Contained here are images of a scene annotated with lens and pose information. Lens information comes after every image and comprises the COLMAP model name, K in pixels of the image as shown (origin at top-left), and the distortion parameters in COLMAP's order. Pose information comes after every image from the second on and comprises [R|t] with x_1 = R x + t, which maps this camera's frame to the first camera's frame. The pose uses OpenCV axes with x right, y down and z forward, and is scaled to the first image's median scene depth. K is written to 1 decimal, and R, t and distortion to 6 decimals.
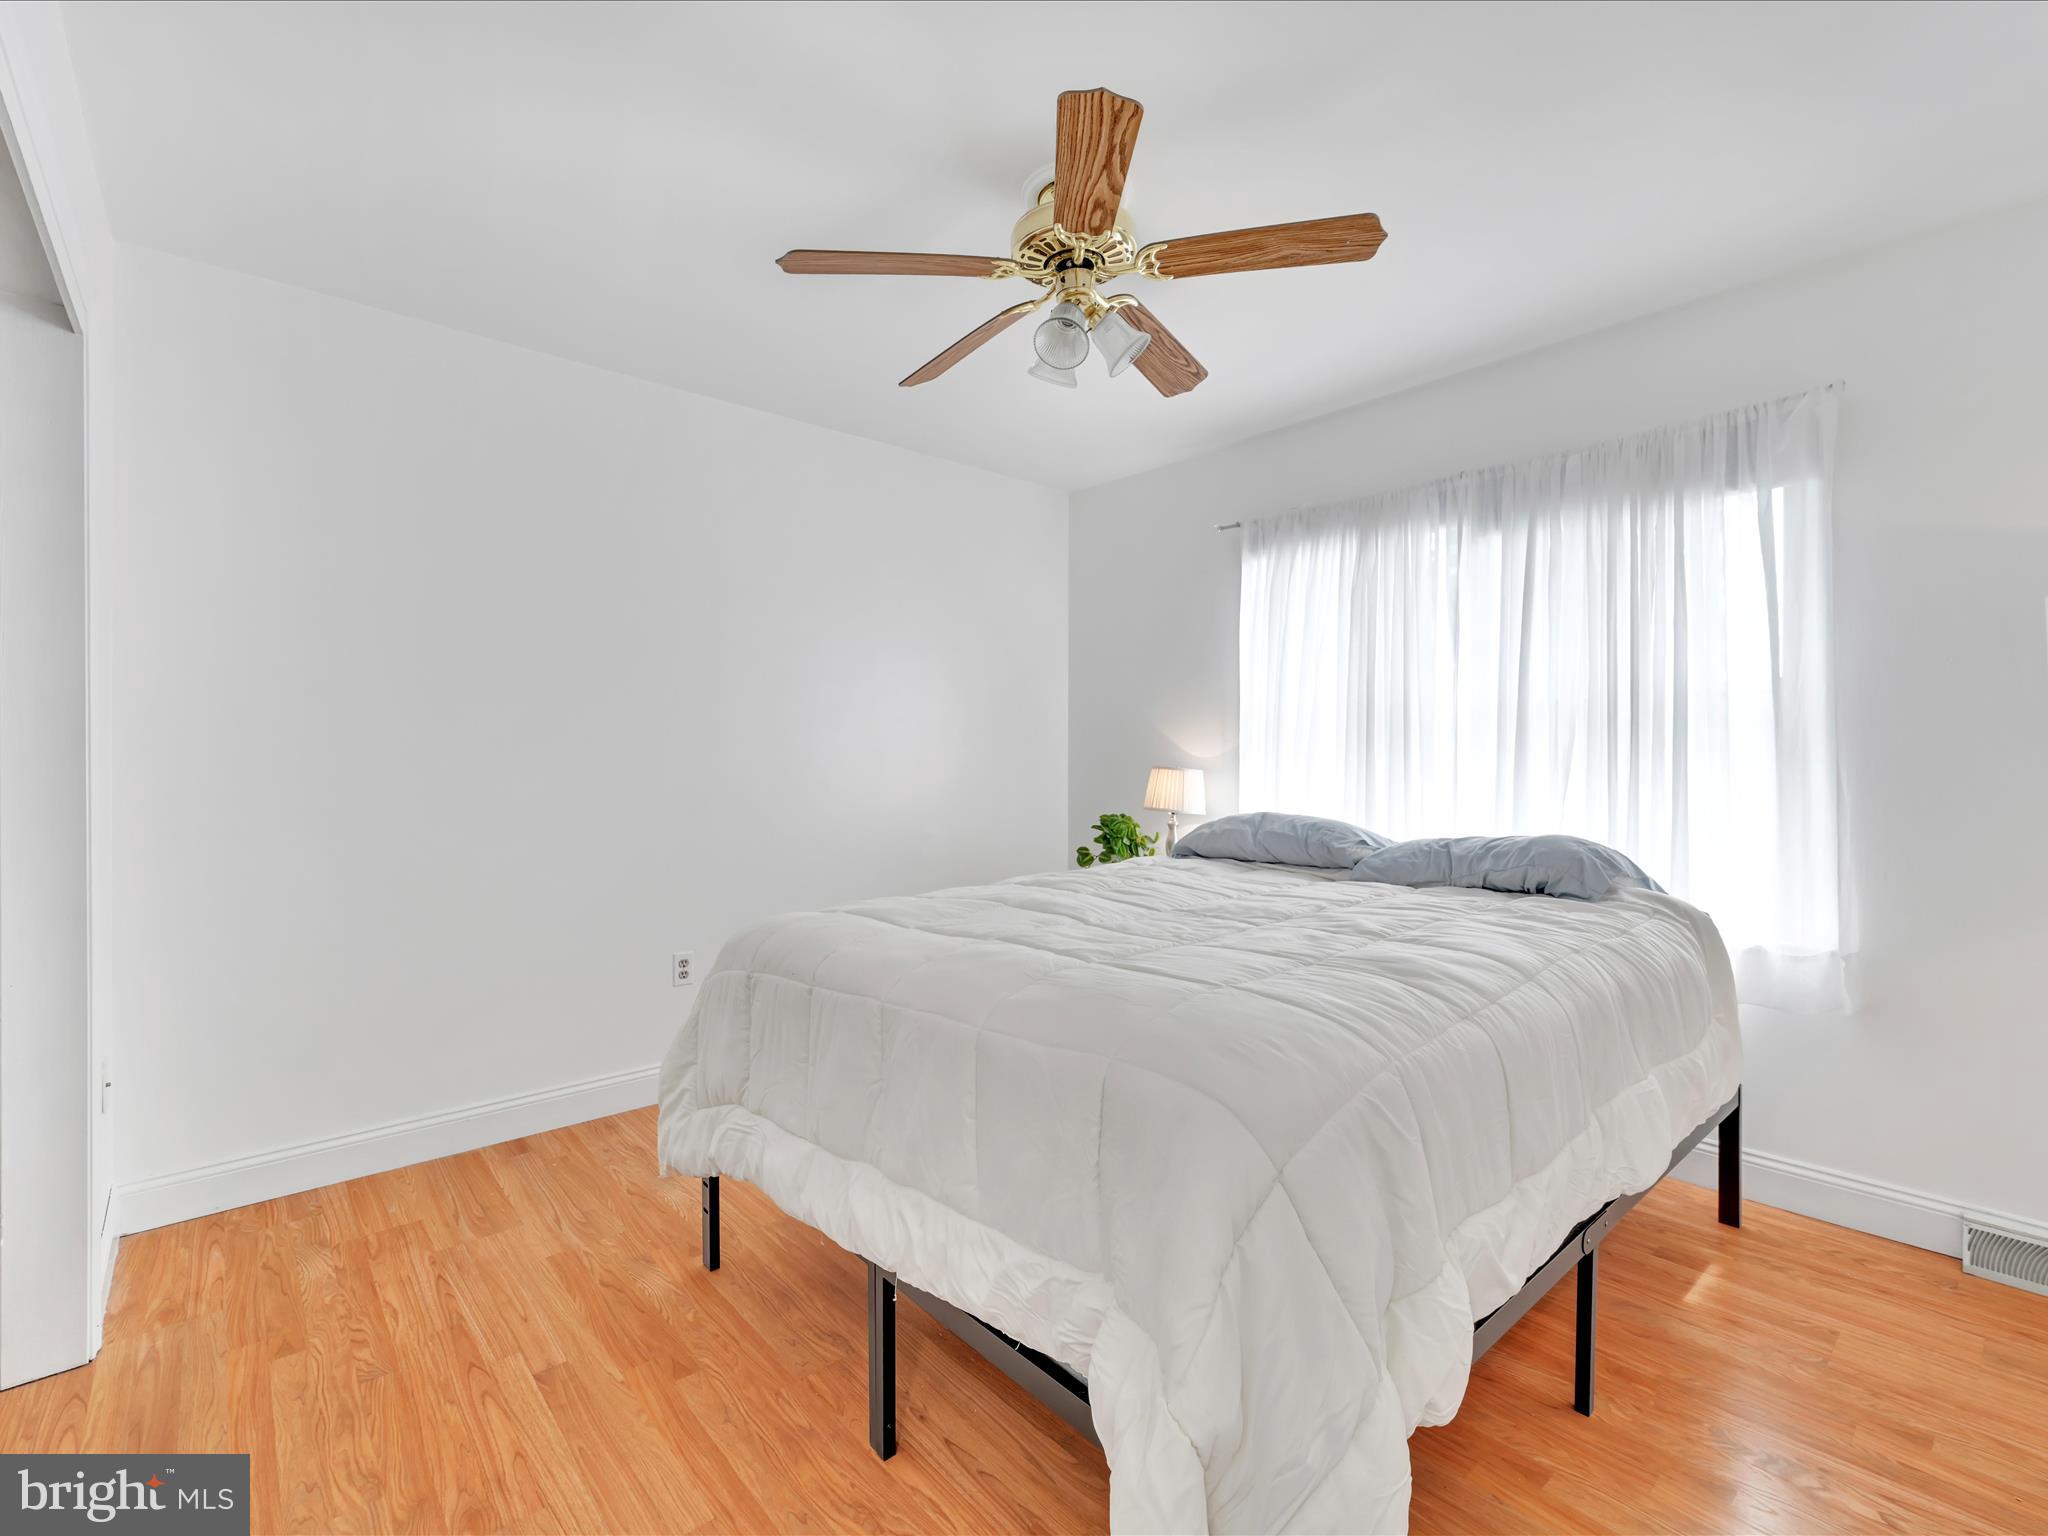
lens RADIAL K [[912.8, 0, 1020.3], [0, 912.8, 764.8], [0, 0, 1]] dist [-0.004504, -0.000337]
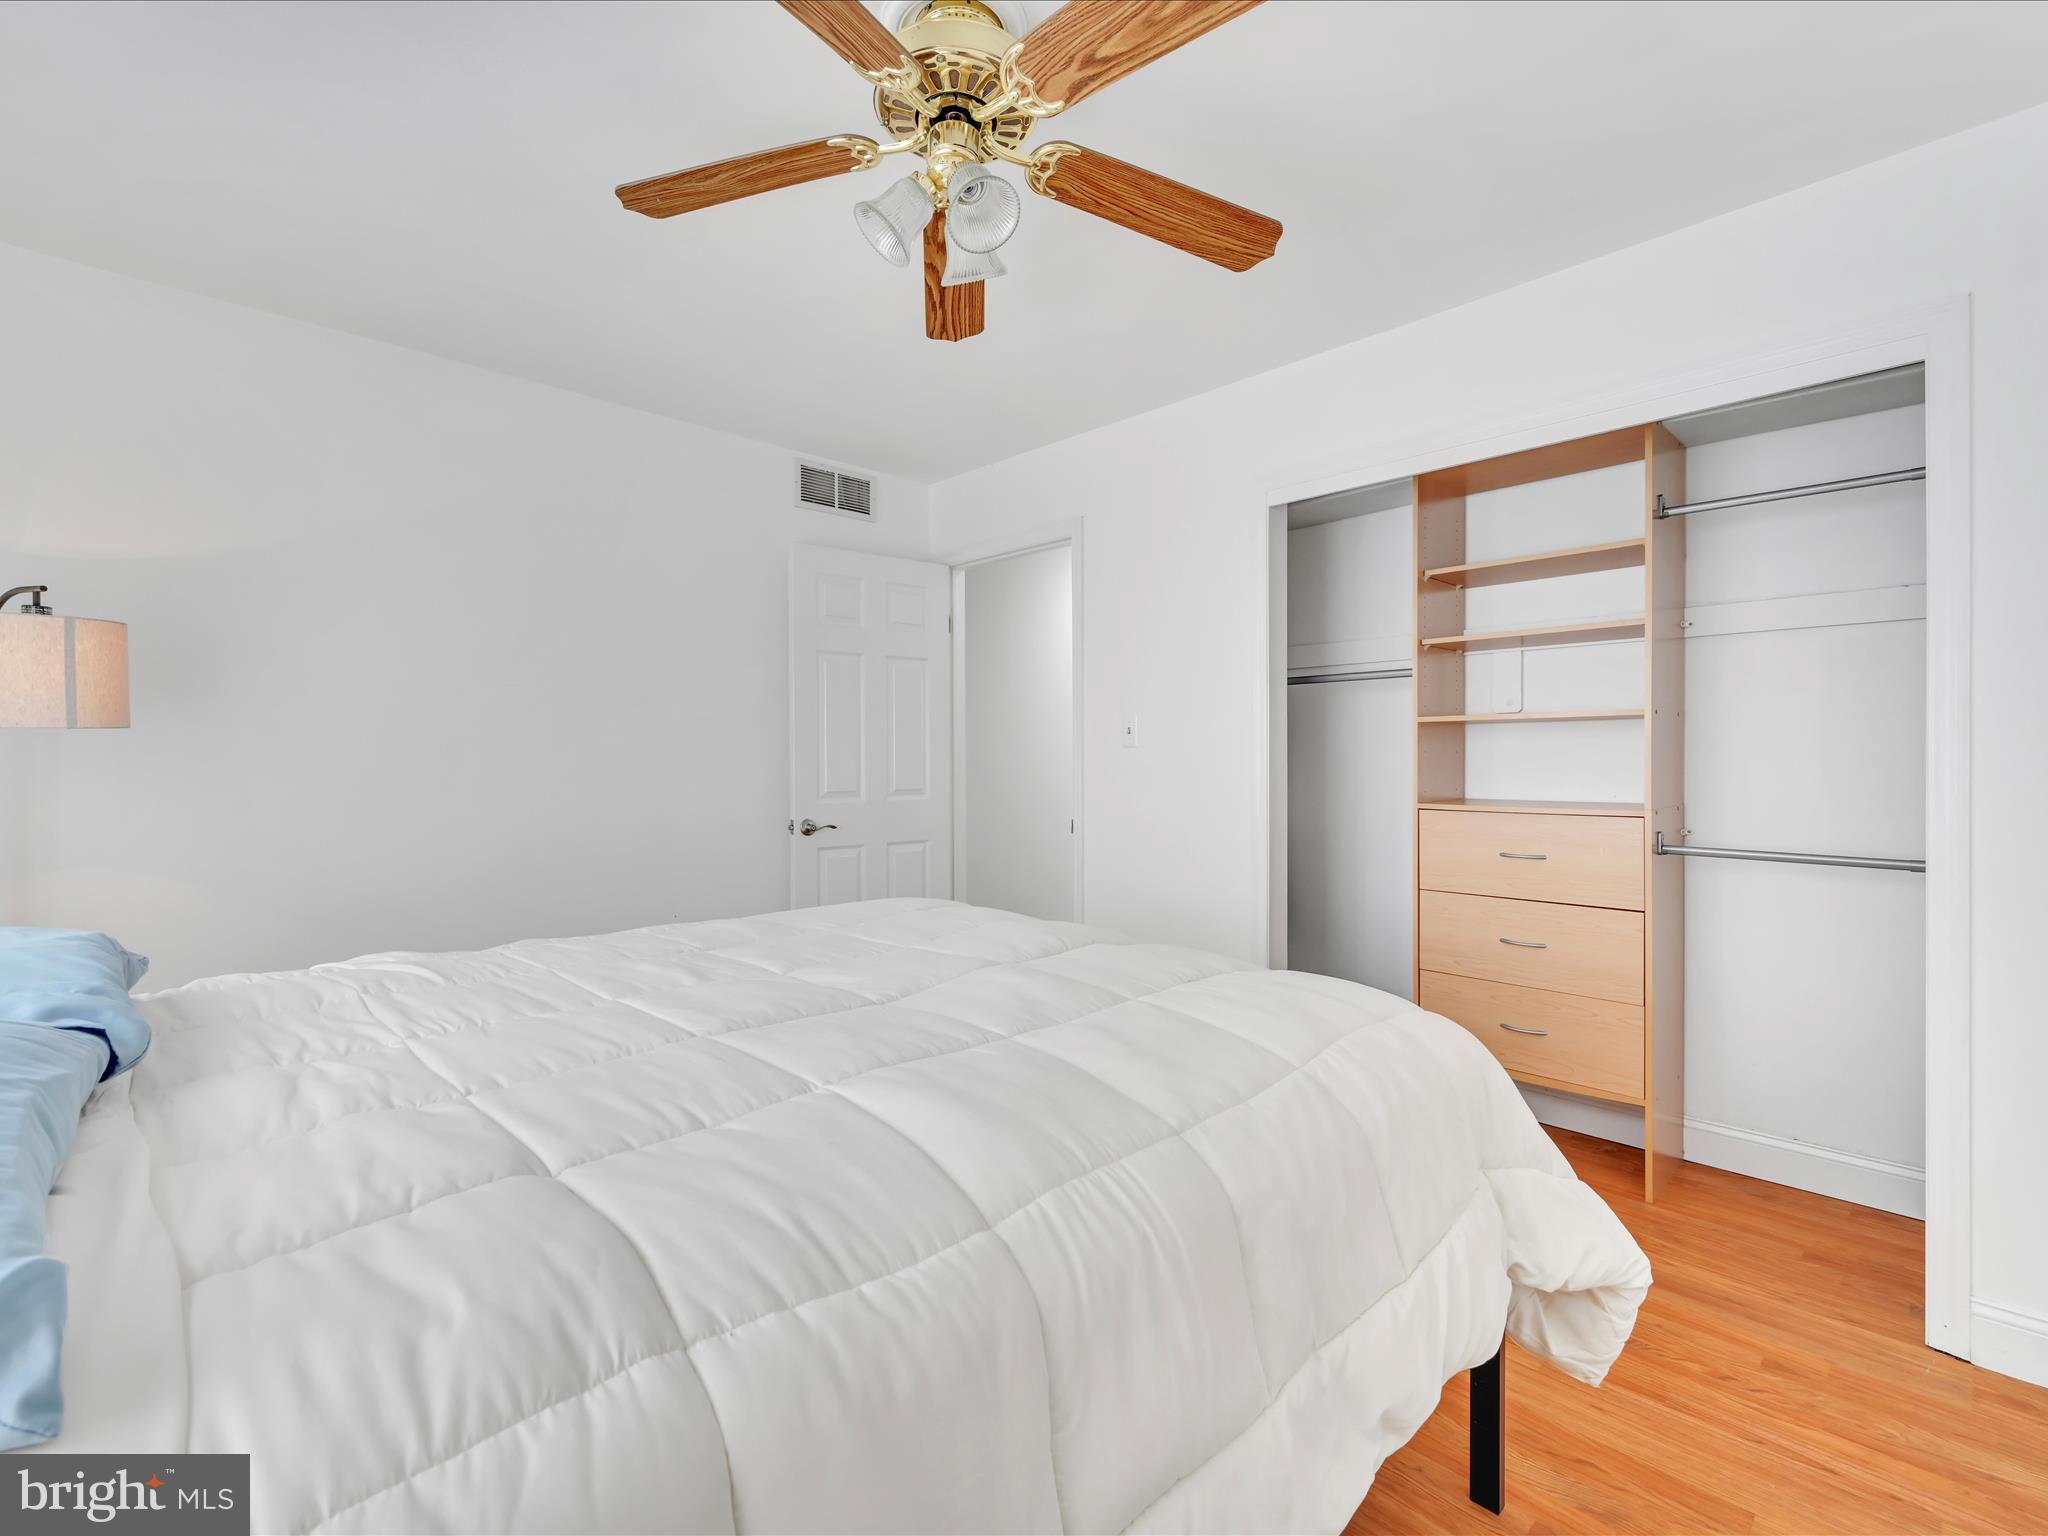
lens RADIAL K [[912.8, 0, 1028.8], [0, 912.8, 770.0], [0, 0, 1]] dist [-0.004504, -0.000337]
pose [[-0.997402, 0.008309, -0.071550, 0.062222], [0.007765, 0.999939, 0.007878, -0.014113], [0.071611, 0.007302, -0.997406, 1.920323]]
